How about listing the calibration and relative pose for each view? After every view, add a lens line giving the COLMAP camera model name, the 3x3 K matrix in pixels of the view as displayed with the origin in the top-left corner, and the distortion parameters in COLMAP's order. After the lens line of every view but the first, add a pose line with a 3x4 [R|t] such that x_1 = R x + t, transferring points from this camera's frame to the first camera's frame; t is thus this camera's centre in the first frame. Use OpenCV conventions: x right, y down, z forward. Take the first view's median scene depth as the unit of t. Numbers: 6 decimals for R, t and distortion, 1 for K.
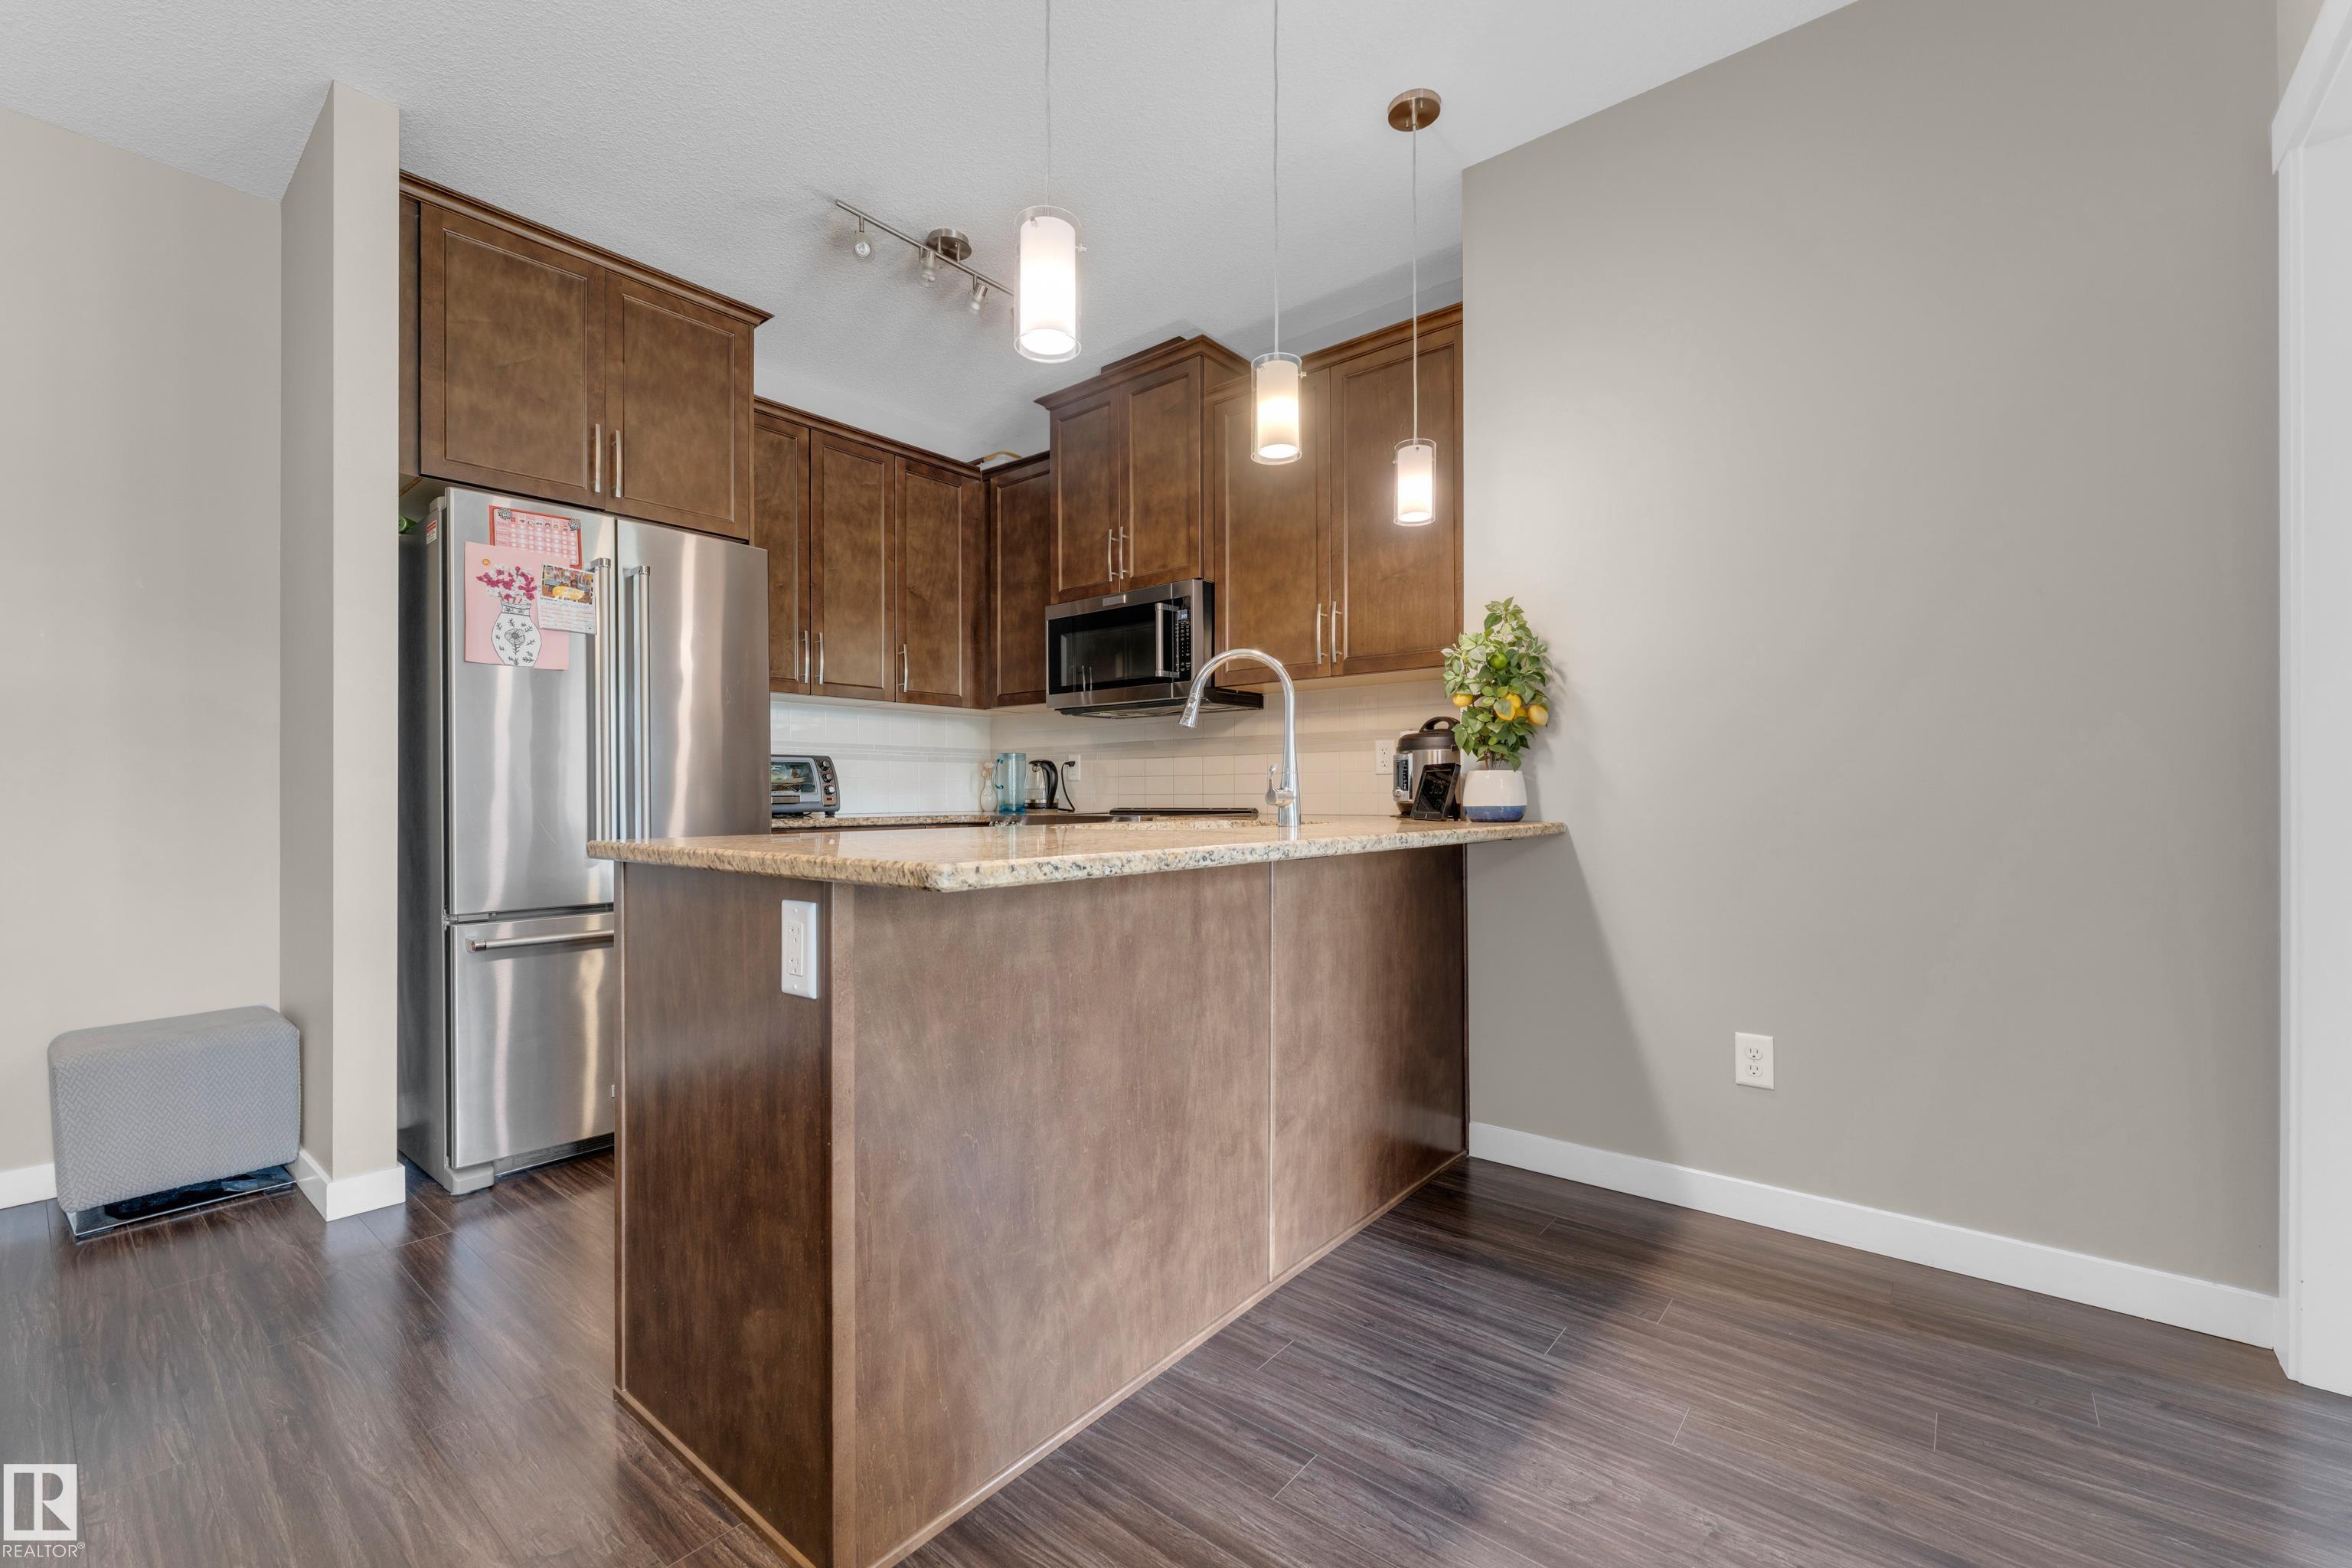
lens RADIAL K [[938.3, 0, 1179.6], [0, 938.3, 787.8], [0, 0, 1]] dist [0.010785, -0.011448]
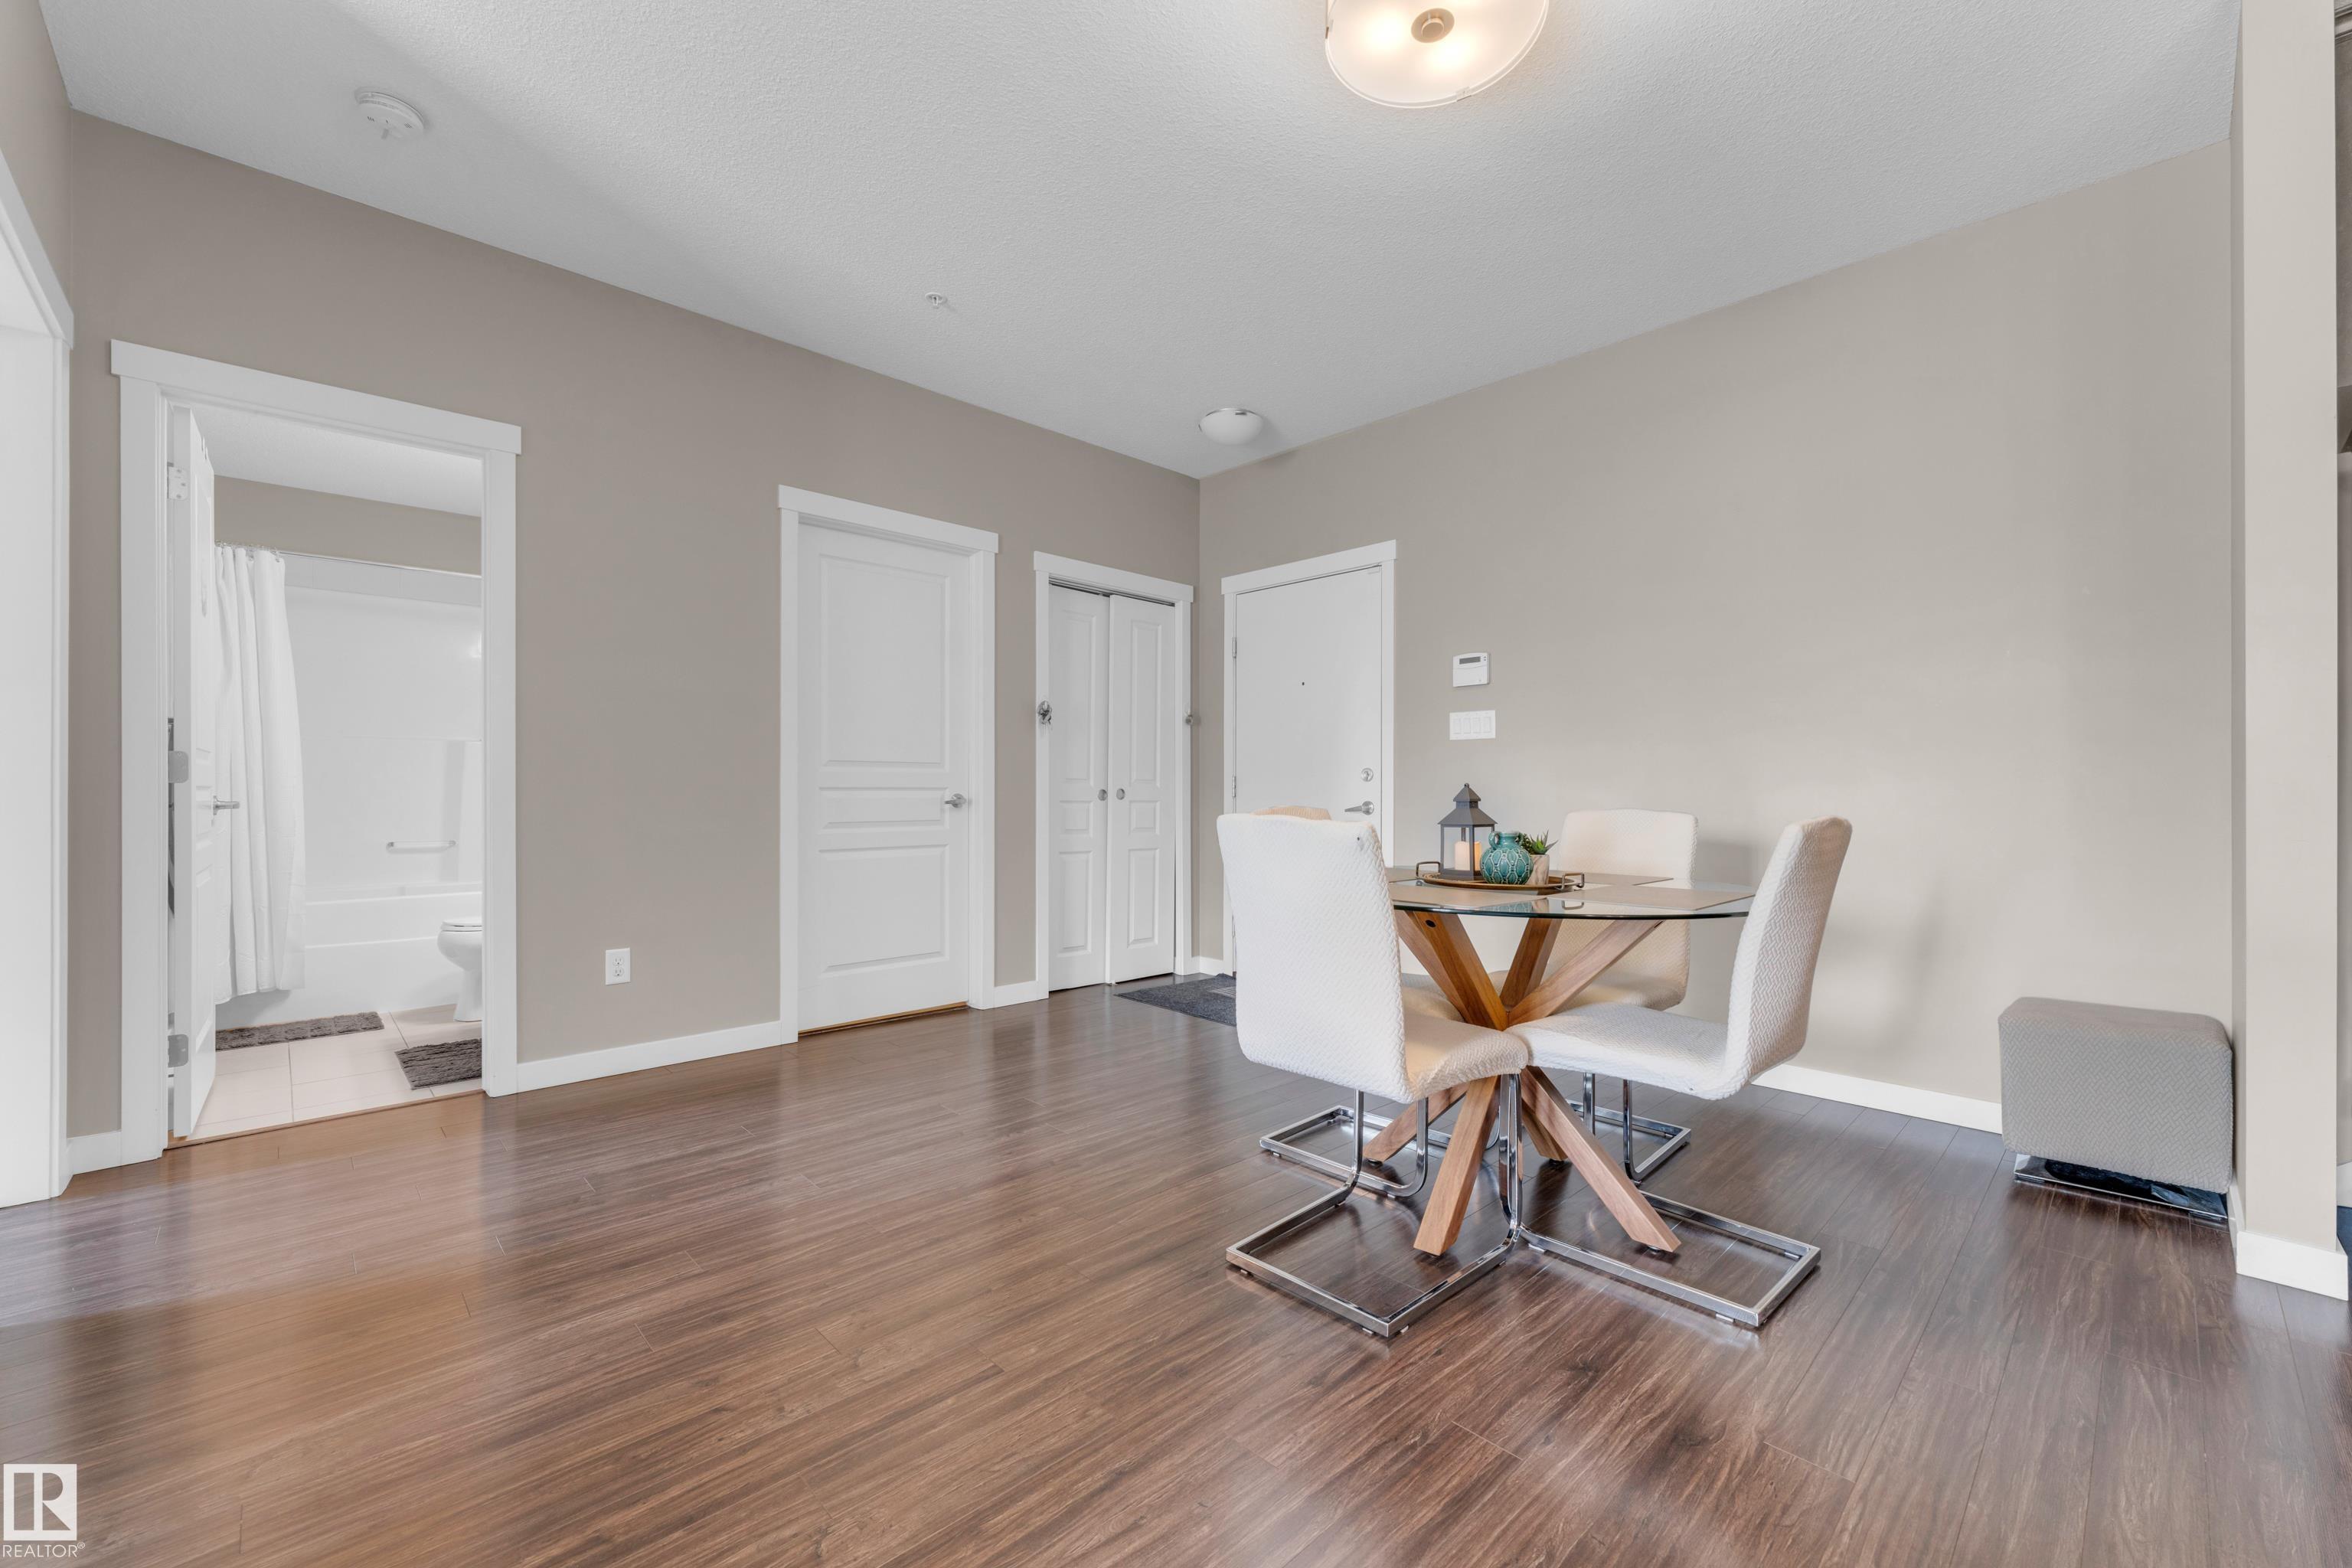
lens RADIAL K [[956.1, 0, 1176.0], [0, 956.1, 784.0], [0, 0, 1]] dist [0.011775, 0.000145]
pose [[-0.132122, -0.001858, -0.991232, 0.118097], [0.005434, 0.999982, -0.002599, -0.000986], [0.991219, -0.005730, -0.132110, 0.118681]]
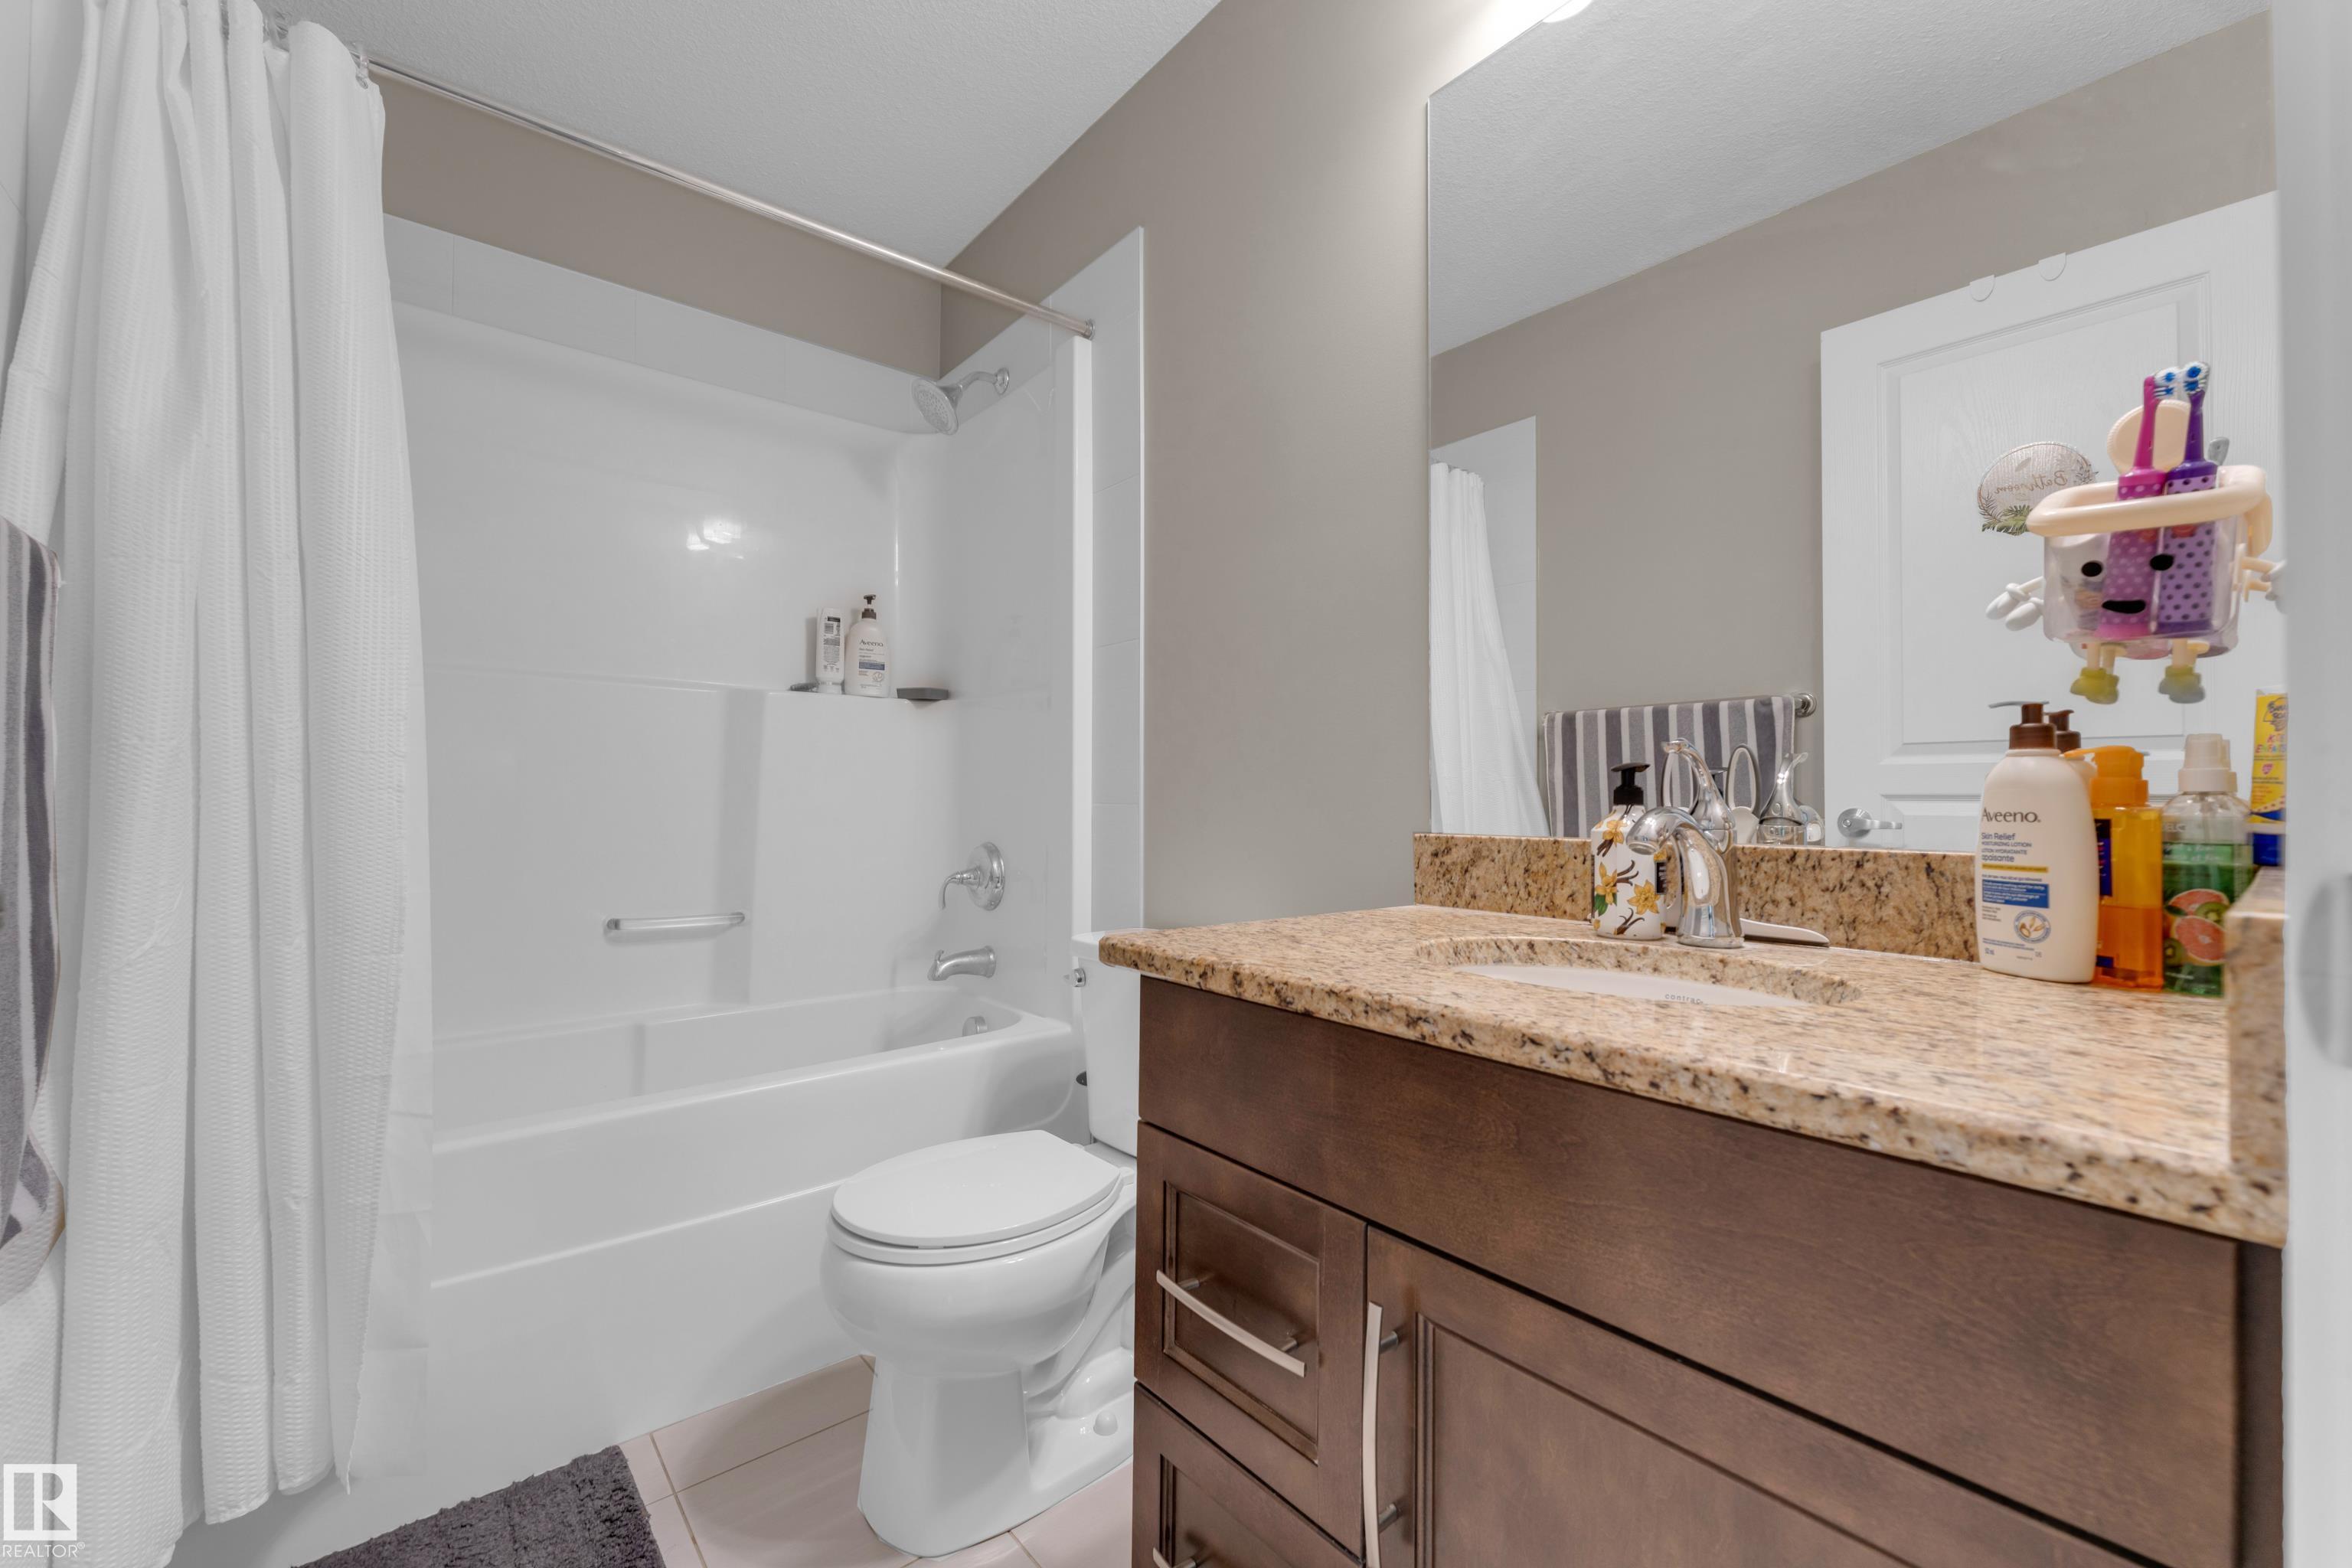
lens RADIAL K [[956.1, 0, 1176.0], [0, 956.1, 784.0], [0, 0, 1]] dist [0.011775, 0.000145]
pose [[-0.188876, -0.007677, -0.981971, -1.033741], [0.004455, 0.999952, -0.008674, -0.004029], [0.981991, -0.006013, -0.188833, -1.258903]]
